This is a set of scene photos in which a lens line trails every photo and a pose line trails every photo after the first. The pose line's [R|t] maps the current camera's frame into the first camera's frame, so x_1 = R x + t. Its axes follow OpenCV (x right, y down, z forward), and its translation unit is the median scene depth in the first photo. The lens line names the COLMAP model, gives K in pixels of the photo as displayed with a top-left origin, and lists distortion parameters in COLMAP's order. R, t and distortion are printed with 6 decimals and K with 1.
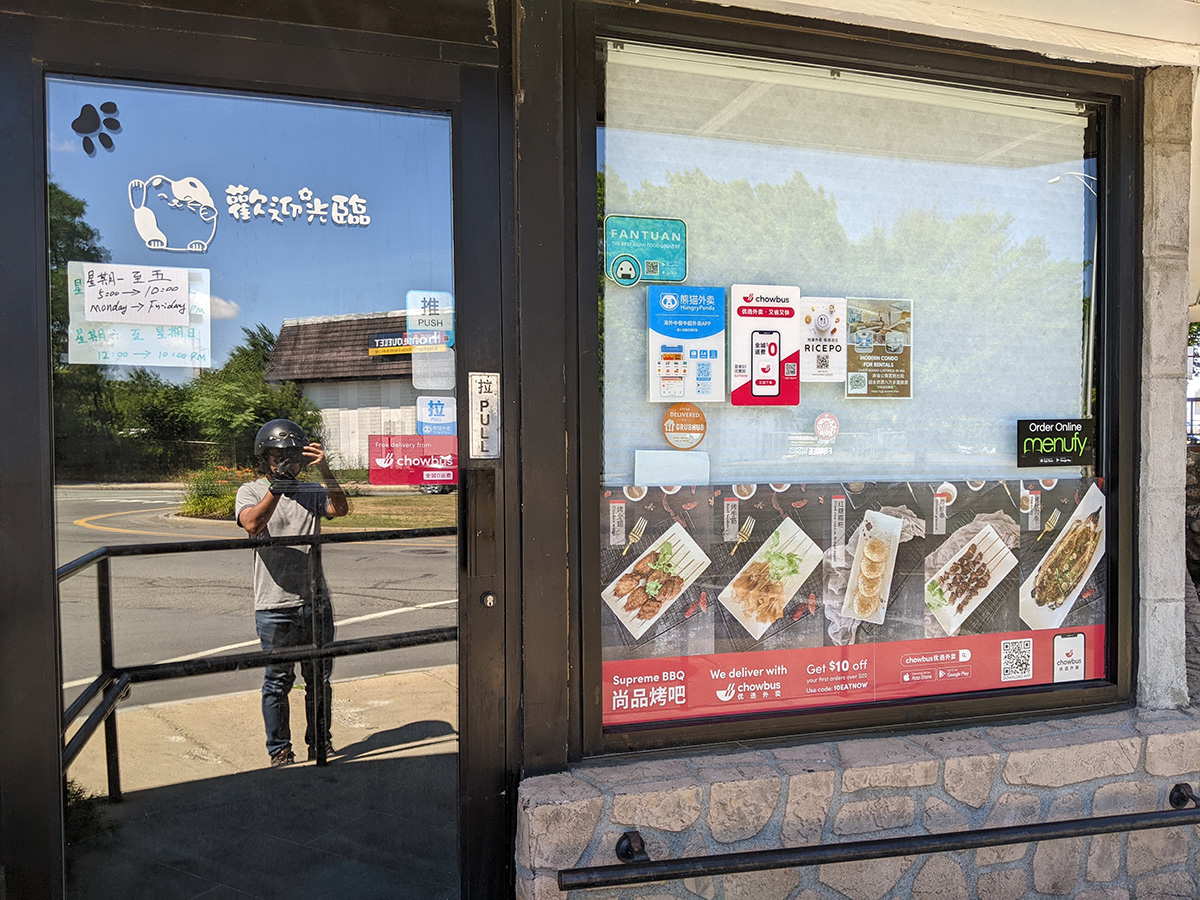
lens RADIAL K [[968.1, 0, 600.2], [0, 968.1, 453.1], [0, 0, 1]] dist [0.135599, -0.285830]
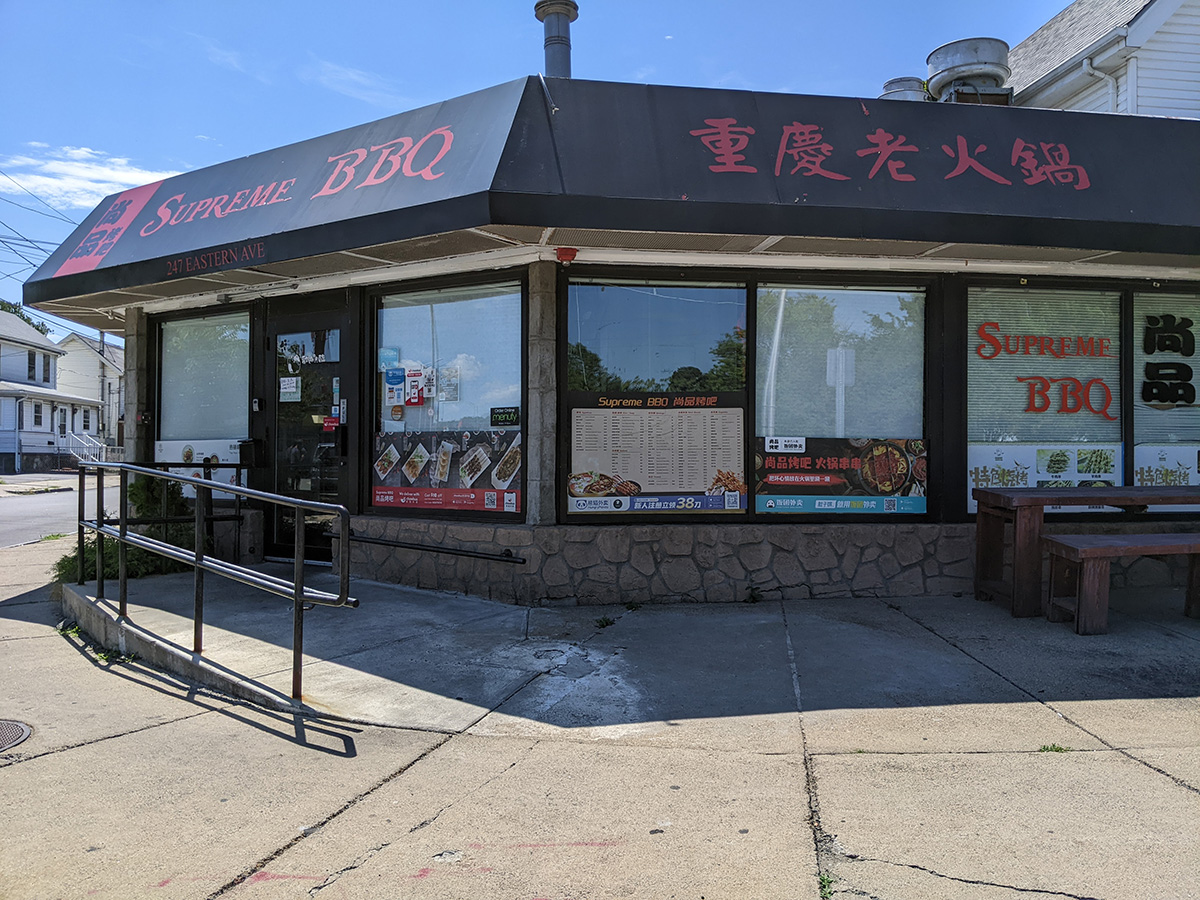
lens RADIAL K [[988.2, 0, 600.2], [0, 988.2, 441.1], [0, 0, 1]] dist [0.092399, -0.223160]
pose [[0.620900, -0.006804, -0.783860, 2.799553], [-0.023765, 0.999339, -0.027499, 0.125331], [0.783529, 0.035703, 0.620328, -0.426706]]
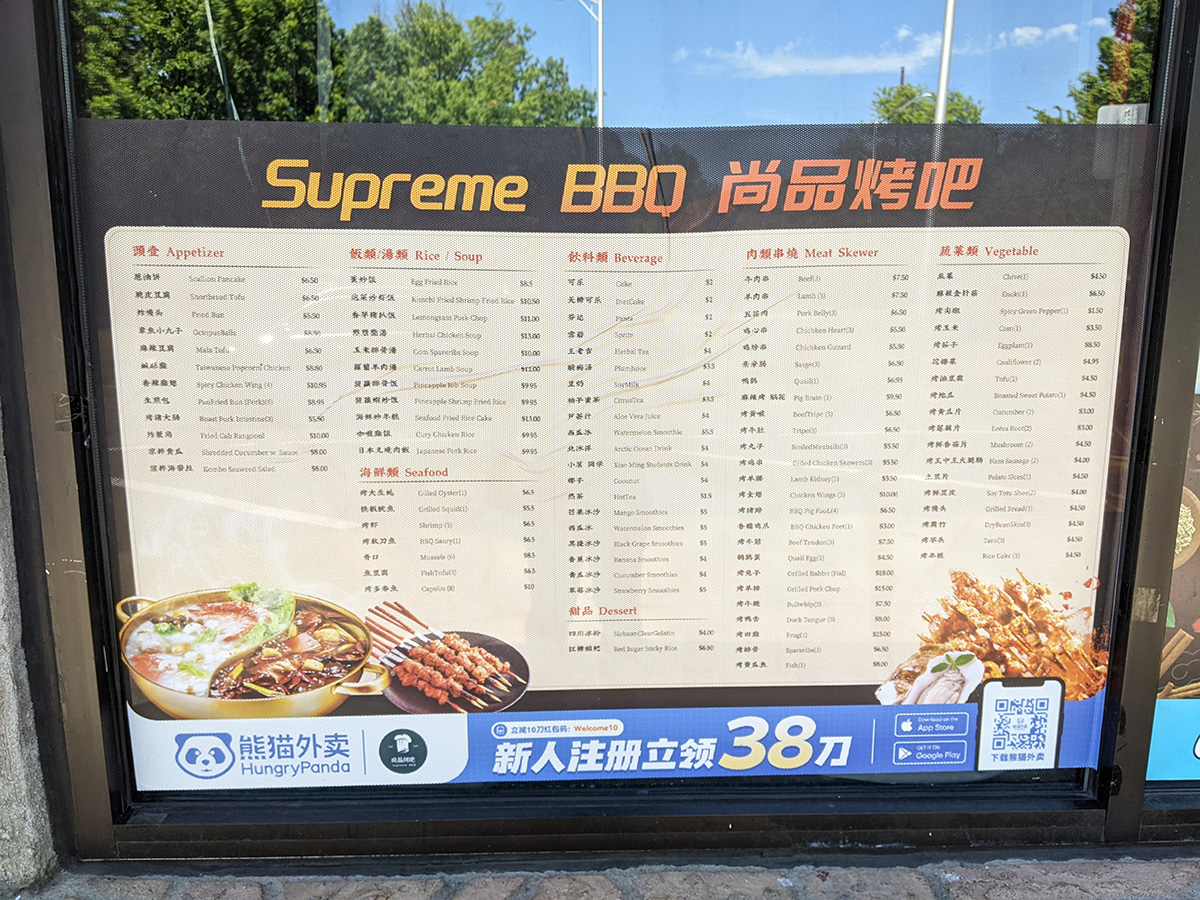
lens RADIAL K [[968.1, 0, 600.2], [0, 968.1, 453.1], [0, 0, 1]] dist [0.135599, -0.285830]
pose [[0.535732, 0.164035, -0.828302, 1.167869], [-0.029716, 0.984004, 0.175650, -0.018710], [0.843865, -0.069488, 0.532037, 1.110508]]
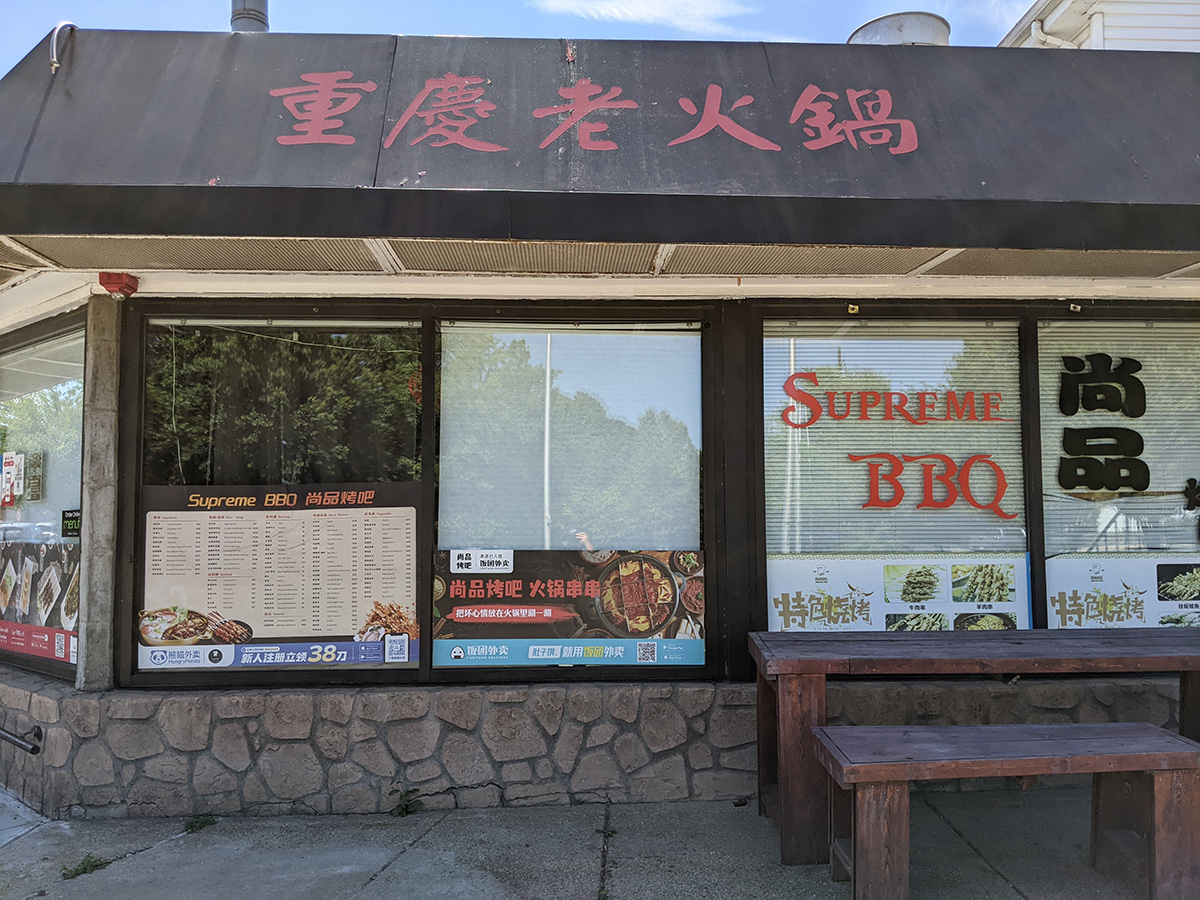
lens RADIAL K [[968.1, 0, 600.2], [0, 968.1, 453.1], [0, 0, 1]] dist [0.135599, -0.285830]
pose [[0.536822, -0.063319, -0.841316, 2.597563], [-0.017106, 0.996158, -0.085888, -0.001382], [0.843522, 0.060498, 0.533677, 0.901197]]
